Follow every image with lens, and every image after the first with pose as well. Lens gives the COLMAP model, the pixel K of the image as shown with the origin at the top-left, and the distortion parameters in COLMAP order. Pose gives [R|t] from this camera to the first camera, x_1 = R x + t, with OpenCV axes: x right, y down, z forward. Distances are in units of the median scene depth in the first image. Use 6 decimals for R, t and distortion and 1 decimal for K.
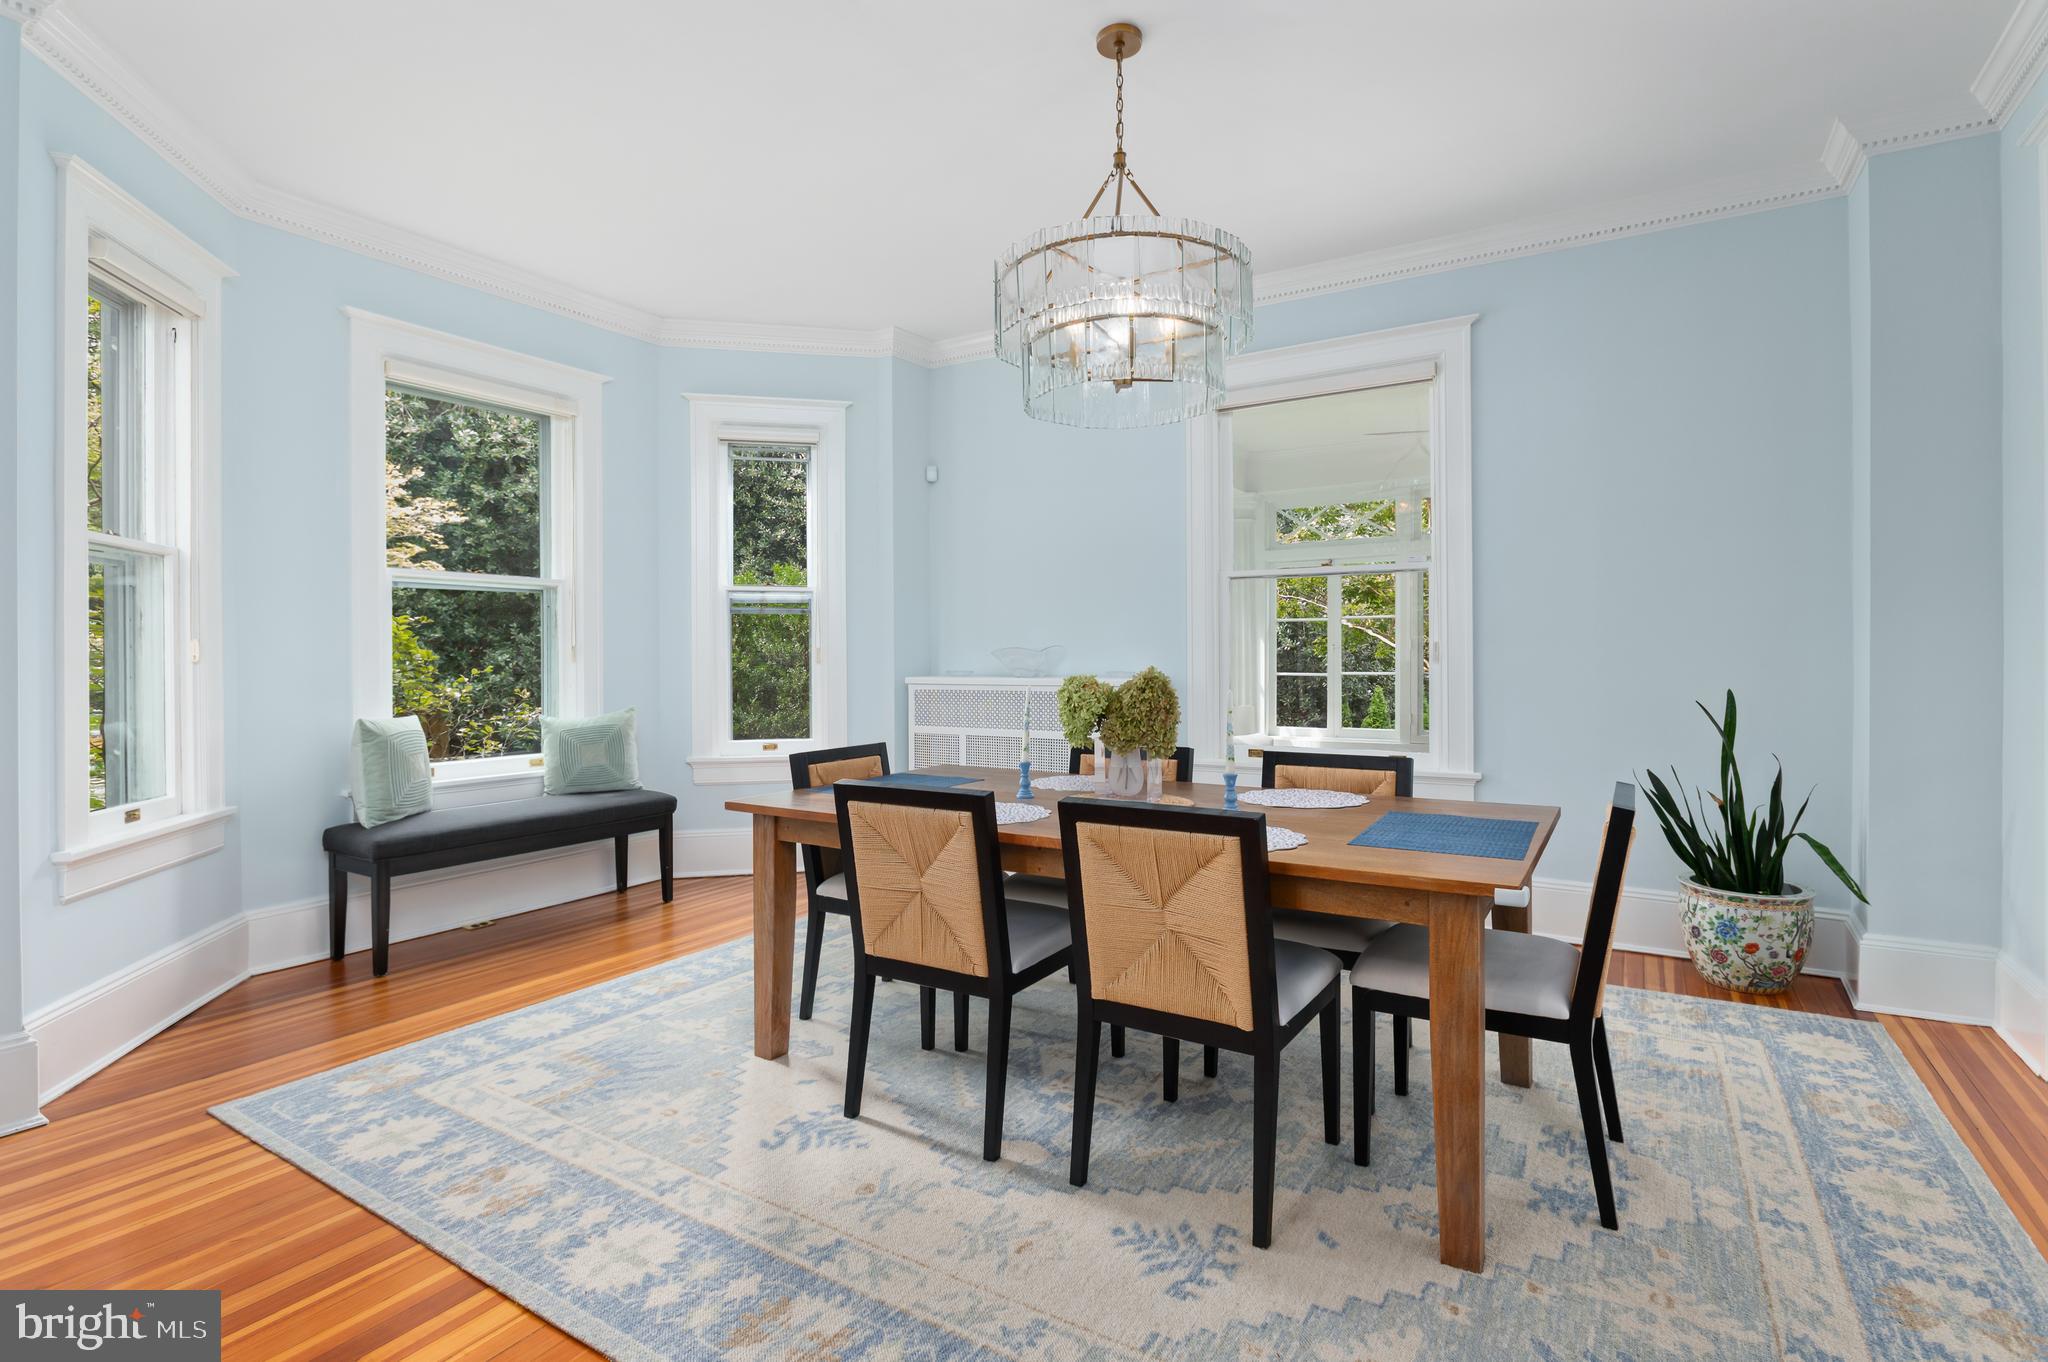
lens RADIAL K [[986.1, 0, 1022.6], [0, 986.1, 667.2], [0, 0, 1]] dist [-0.003111, -0.000226]
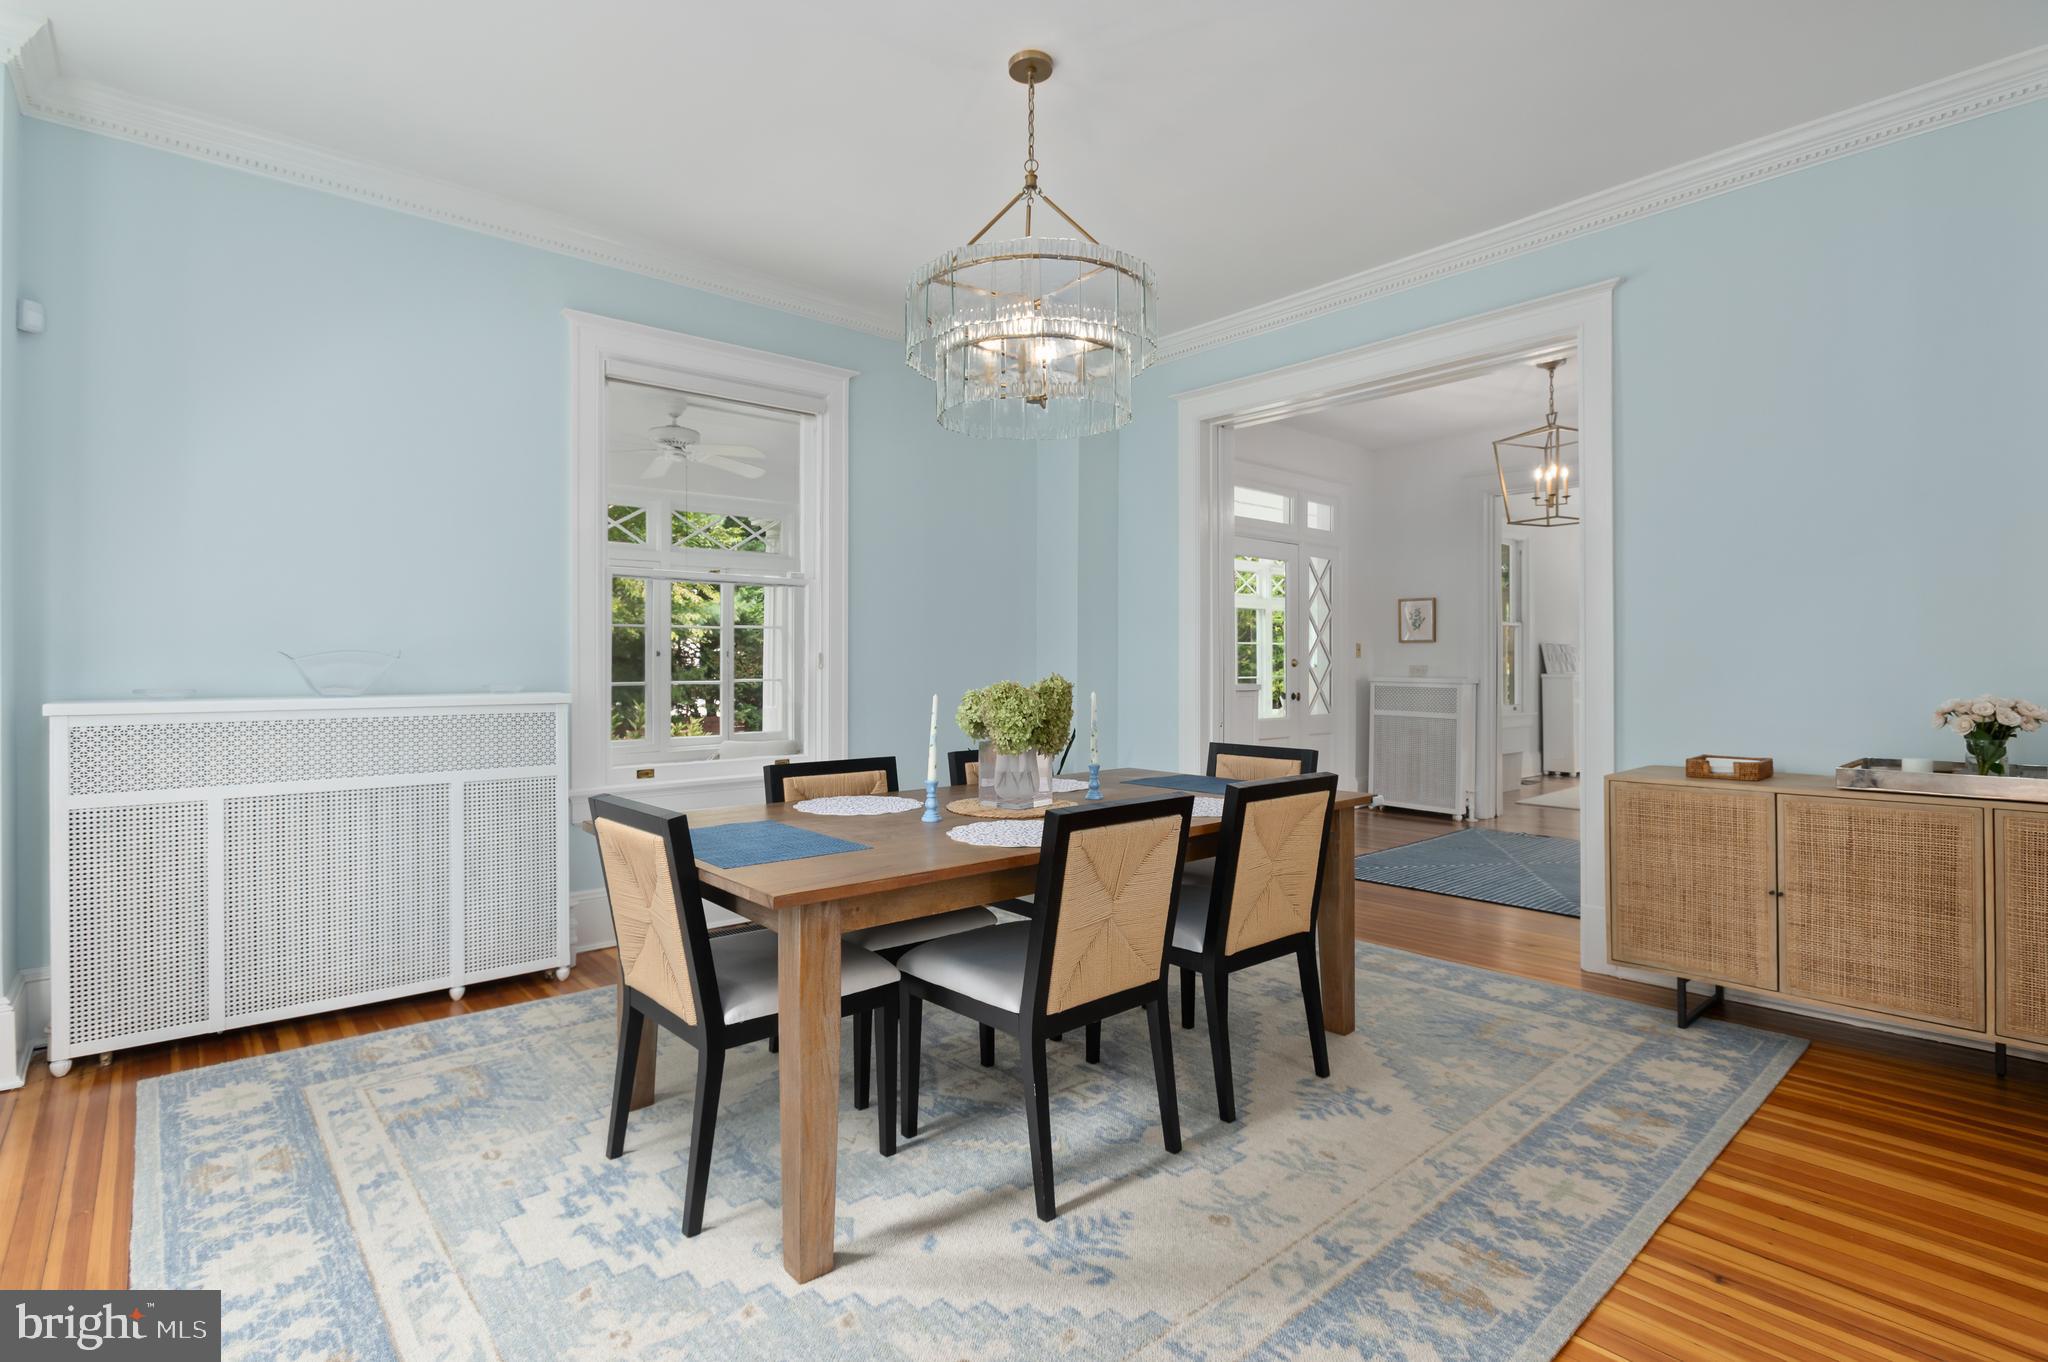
lens RADIAL K [[986.1, 0, 1019.1], [0, 986.1, 672.8], [0, 0, 1]] dist [-0.003111, -0.000226]
pose [[0.289430, -0.005684, 0.957182, -1.033479], [0.011035, 0.999936, 0.002602, -0.003664], [-0.957136, 0.009809, 0.289474, 0.832165]]
